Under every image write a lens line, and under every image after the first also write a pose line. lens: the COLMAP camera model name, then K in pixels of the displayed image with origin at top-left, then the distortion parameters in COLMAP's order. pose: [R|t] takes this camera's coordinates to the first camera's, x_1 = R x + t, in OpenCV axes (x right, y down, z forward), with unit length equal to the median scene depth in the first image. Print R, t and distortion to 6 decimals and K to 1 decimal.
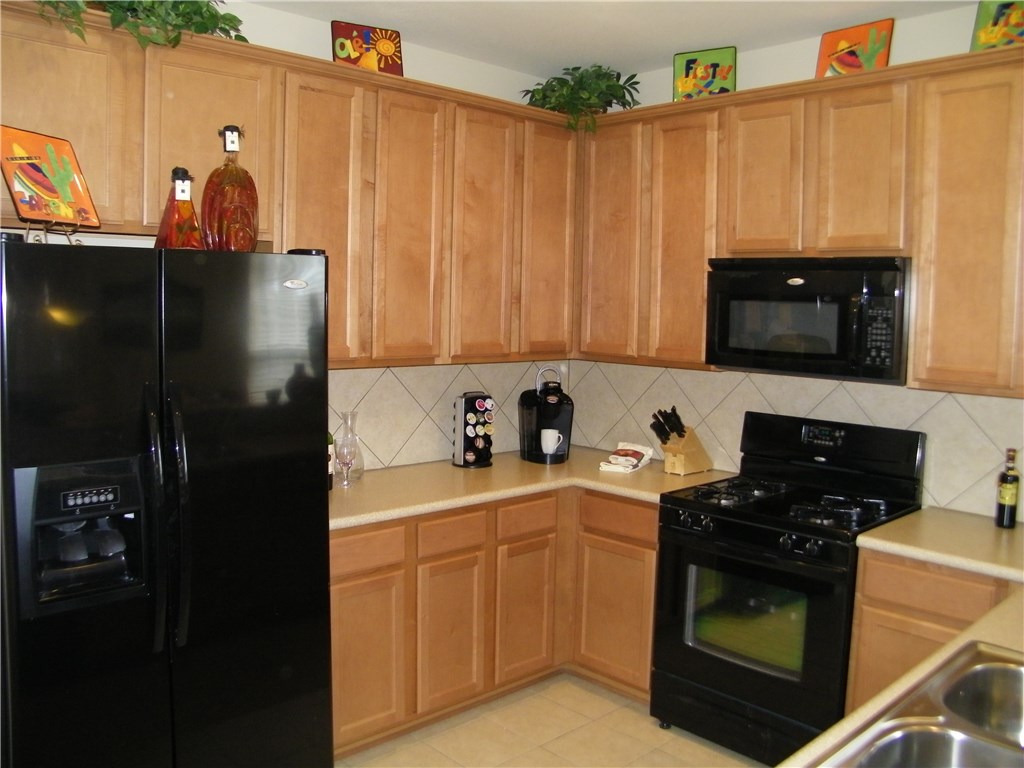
lens RADIAL K [[870.8, 0, 512.0], [0, 870.8, 384.0], [0, 0, 1]] dist [-0.197641, 0.159894]
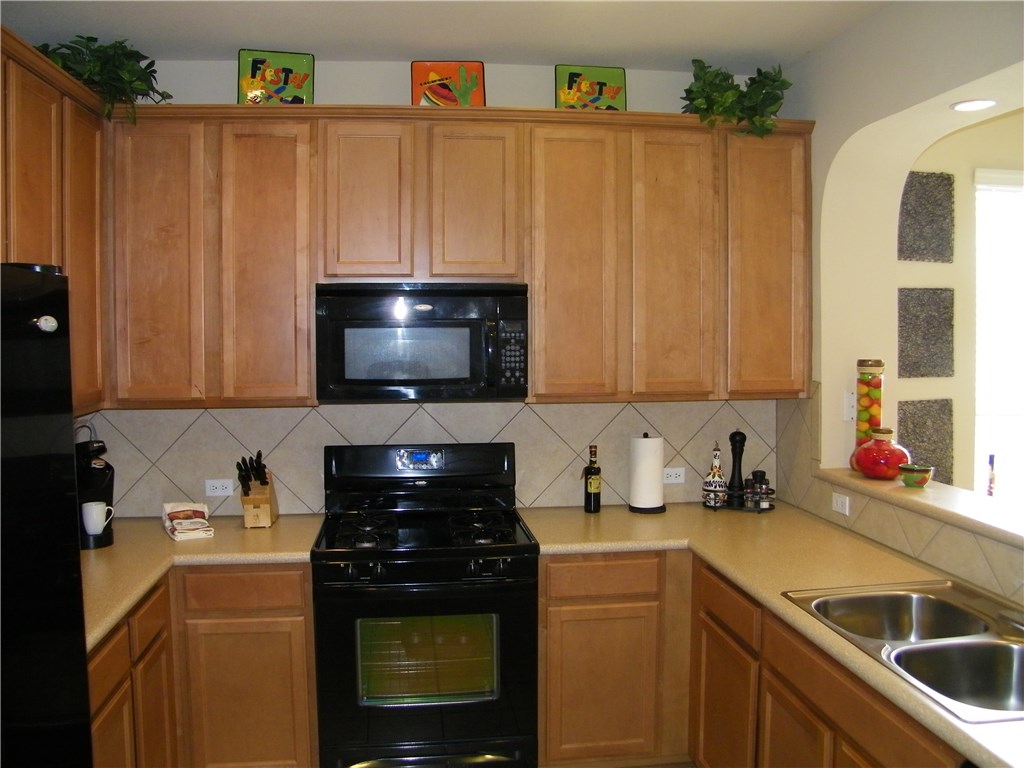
lens RADIAL K [[870.8, 0, 512.0], [0, 870.8, 384.0], [0, 0, 1]] dist [-0.197641, 0.159894]
pose [[0.584058, -0.075613, 0.808182, -0.382417], [0.091984, 0.995404, 0.026654, -0.044090], [-0.806483, 0.058772, 0.588329, 0.294193]]
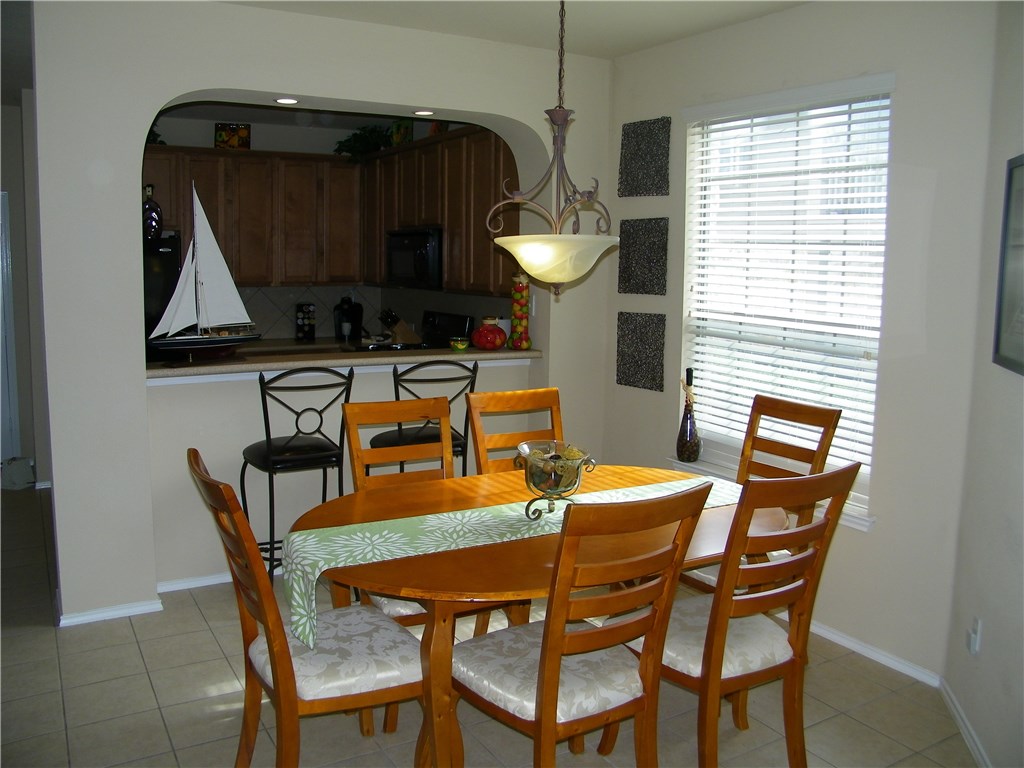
lens RADIAL K [[870.8, 0, 512.0], [0, 870.8, 384.0], [0, 0, 1]] dist [-0.197641, 0.159894]
pose [[0.976112, 0.021937, -0.216157, 0.942291], [-0.012091, 0.998833, 0.046768, 0.109746], [0.216930, -0.043037, 0.975238, -0.888690]]
